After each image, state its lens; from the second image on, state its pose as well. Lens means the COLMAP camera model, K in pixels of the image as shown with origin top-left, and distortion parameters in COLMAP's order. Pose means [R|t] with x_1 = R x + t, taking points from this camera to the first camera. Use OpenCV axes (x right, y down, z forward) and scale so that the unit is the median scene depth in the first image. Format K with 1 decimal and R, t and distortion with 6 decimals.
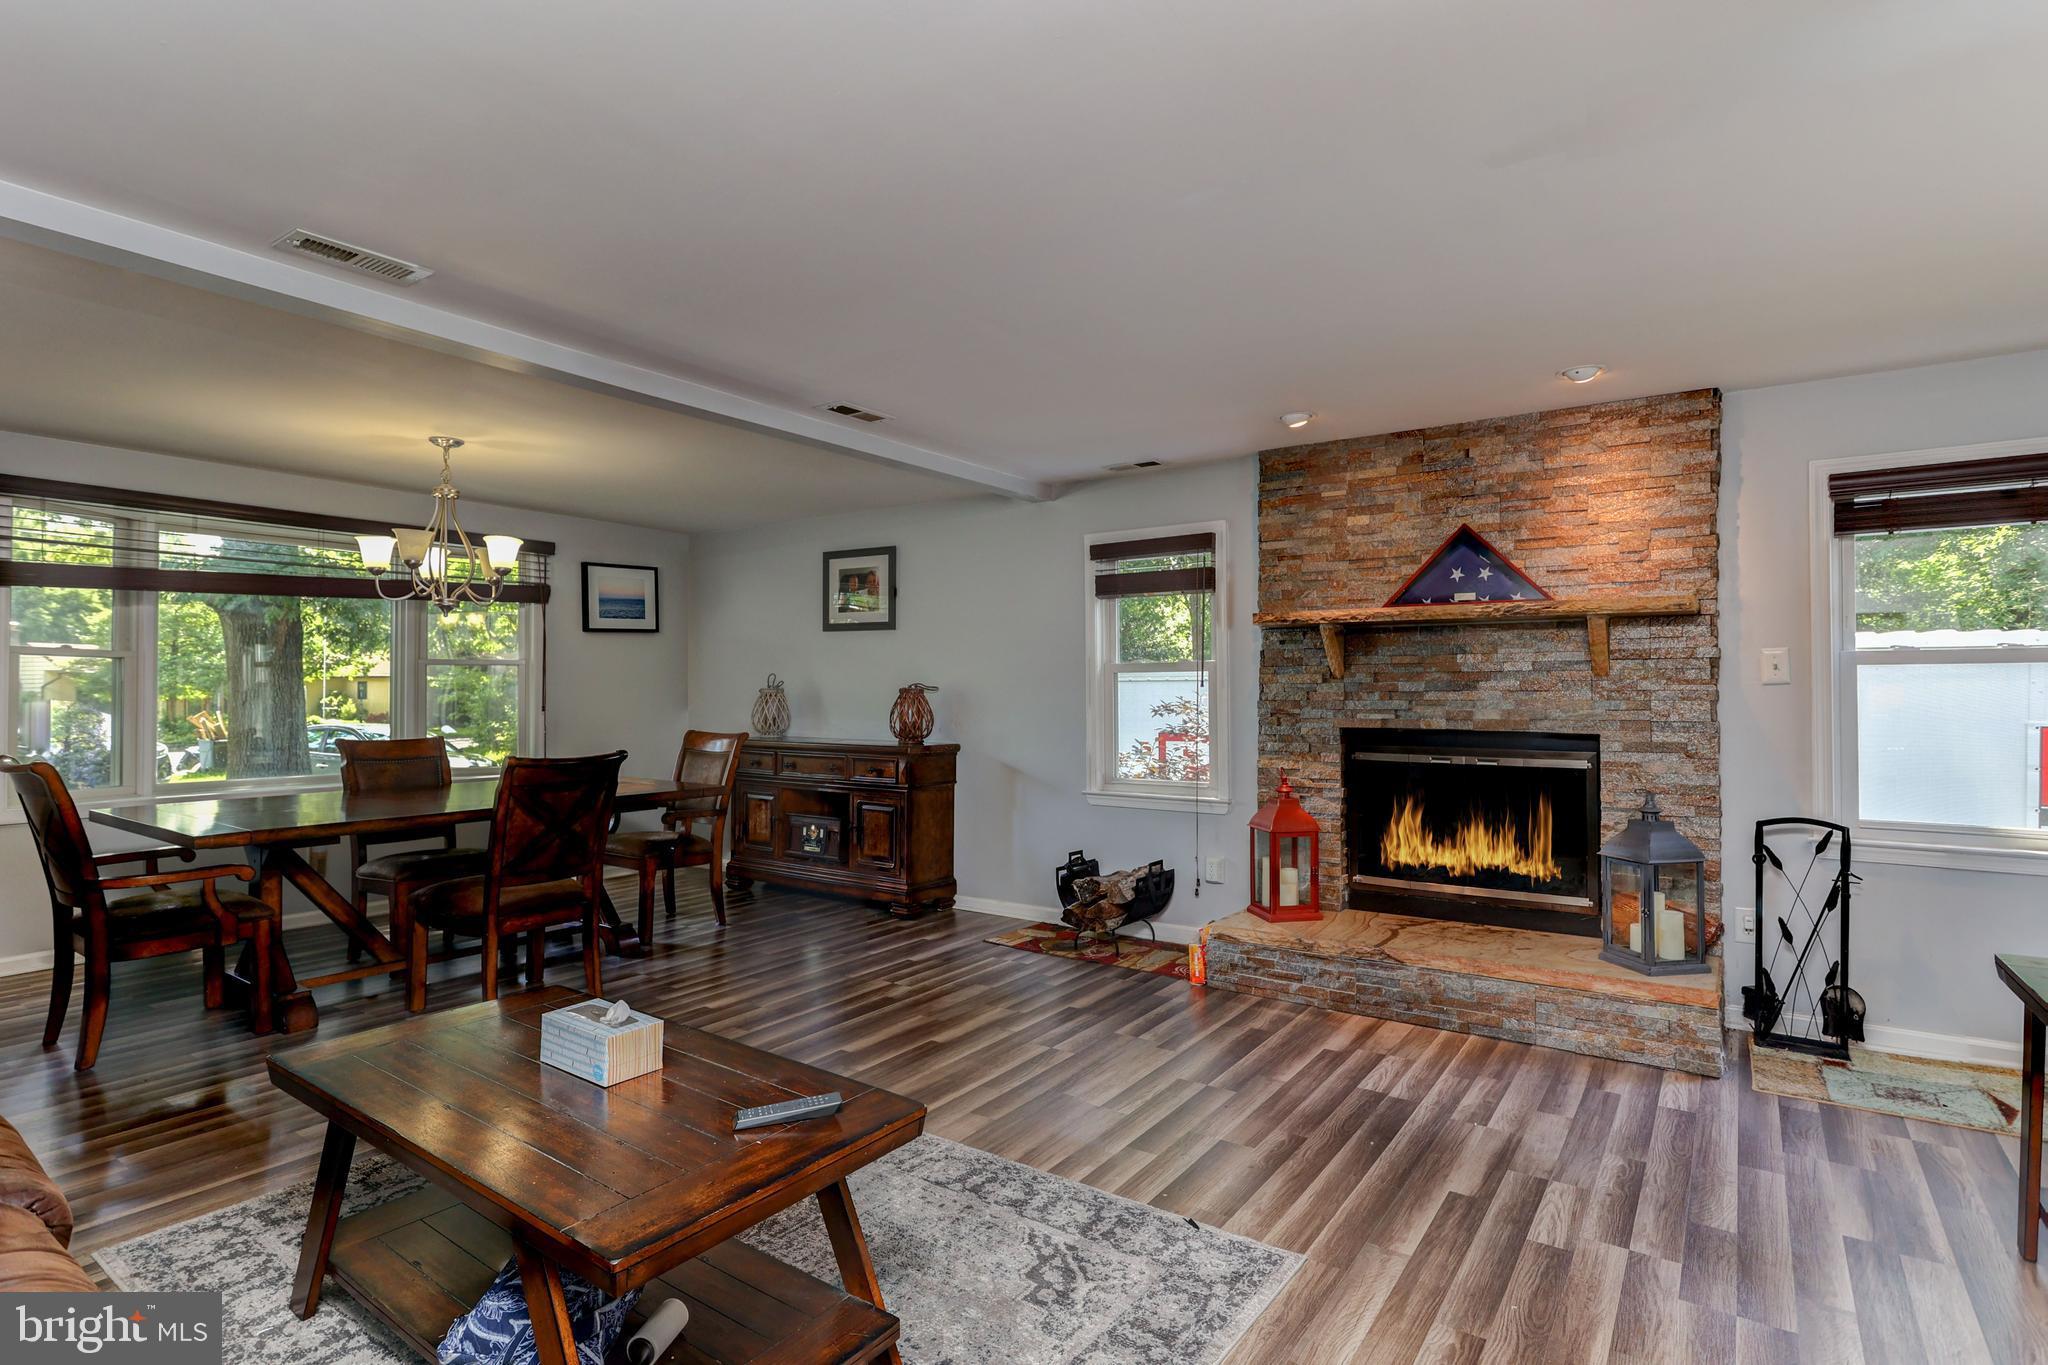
lens RADIAL K [[1037.0, 0, 1047.3], [0, 1037.0, 680.2], [0, 0, 1]] dist [-0.001426, -0.000745]
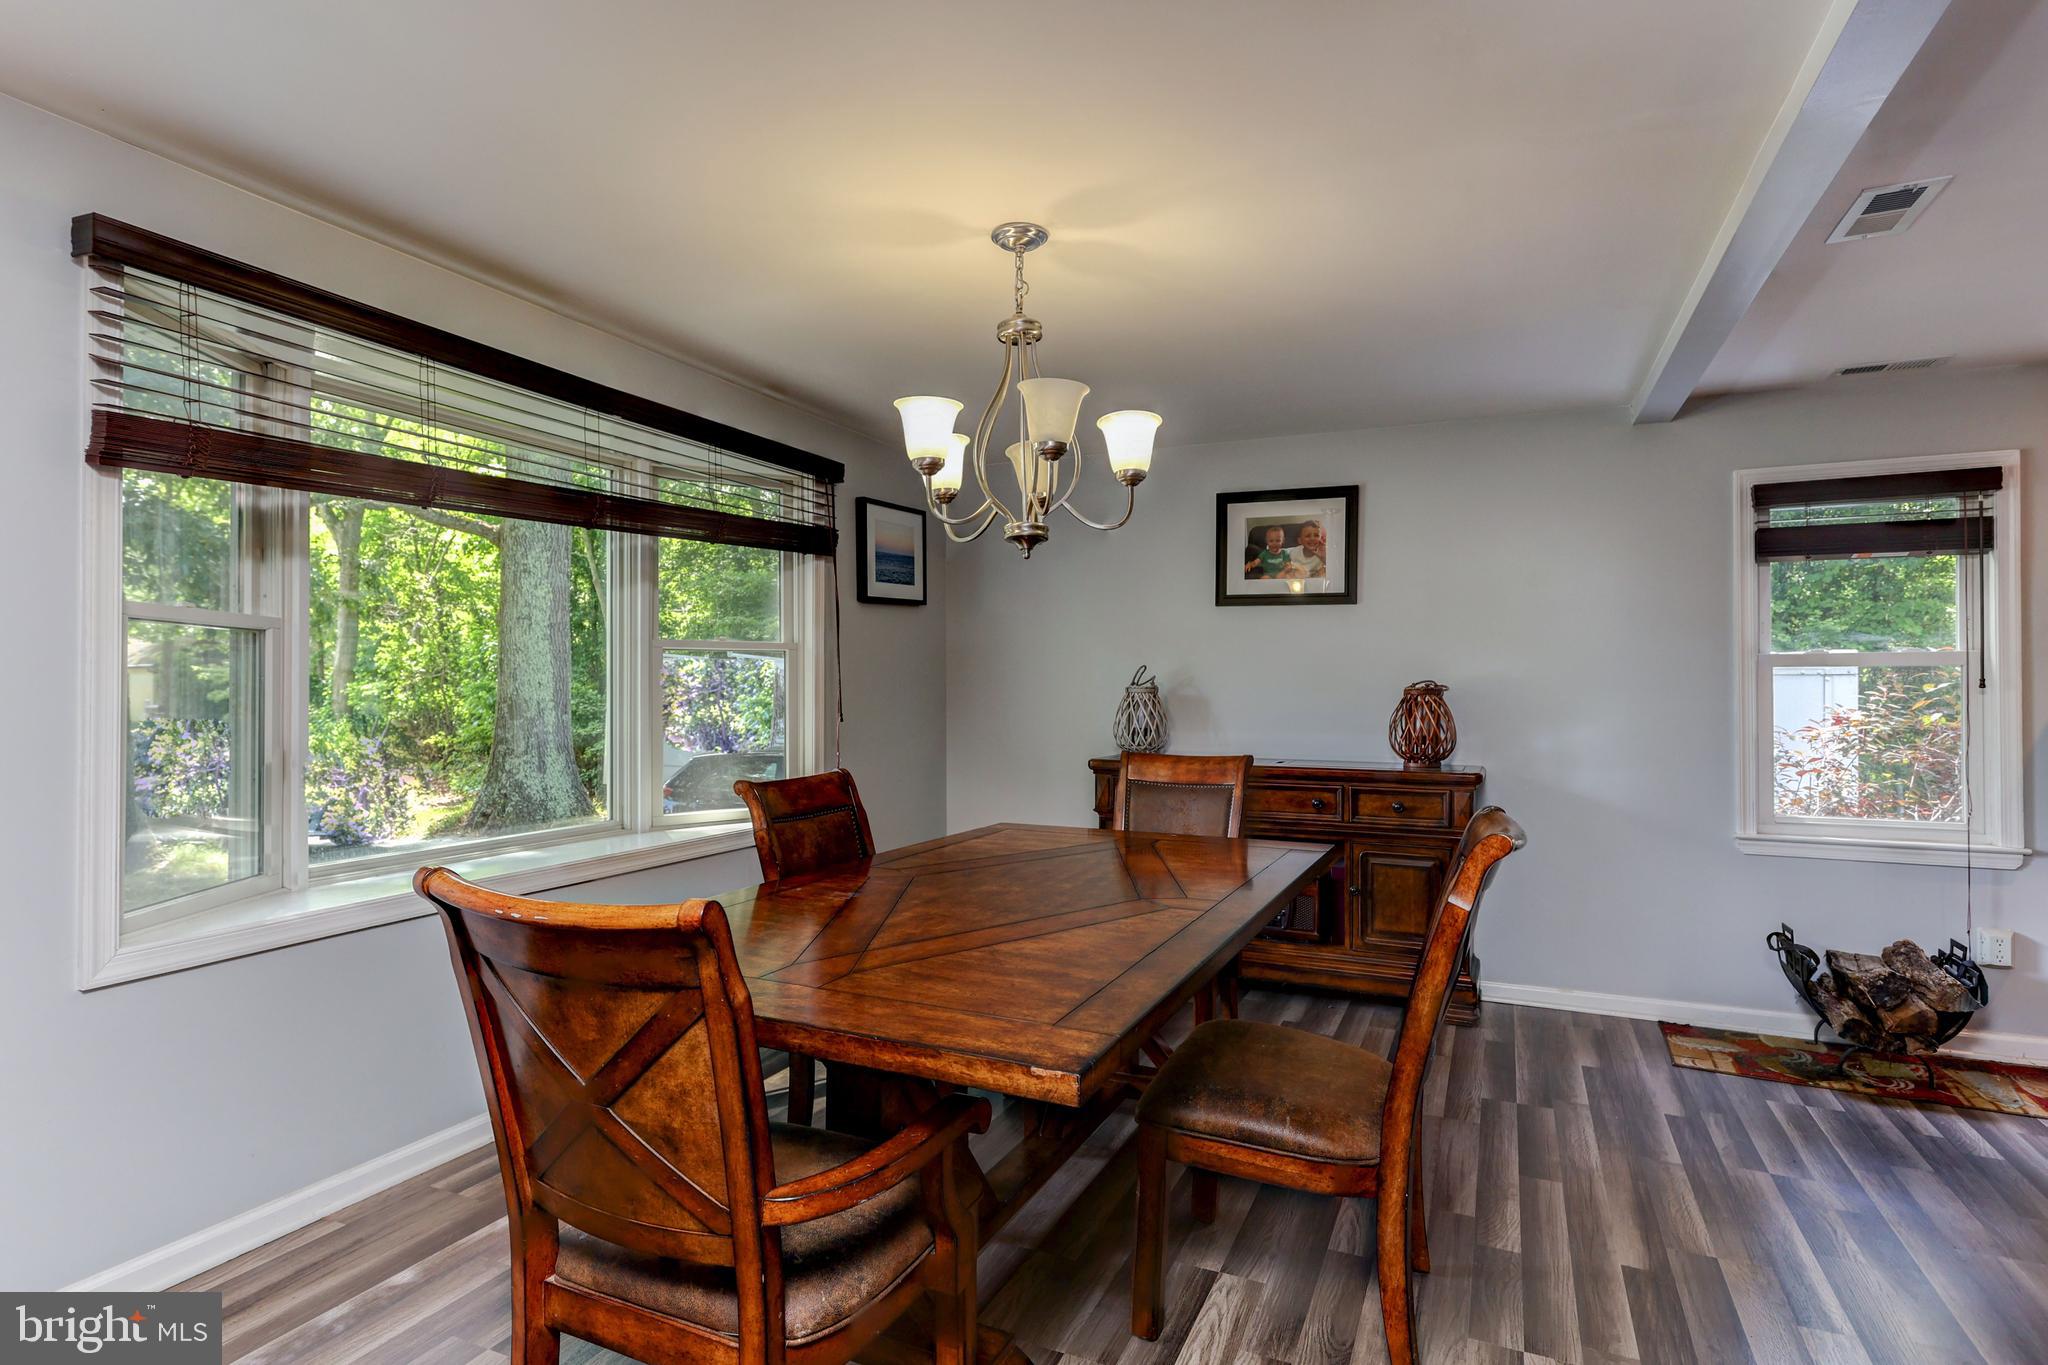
lens RADIAL K [[1037.0, 0, 1009.7], [0, 1037.0, 686.1], [0, 0, 1]] dist [-0.001426, -0.000745]
pose [[0.986152, 0.002158, 0.165831, -0.601046], [-0.004325, 0.999910, 0.012710, -0.001007], [-0.165789, -0.013251, 0.986072, 0.414785]]
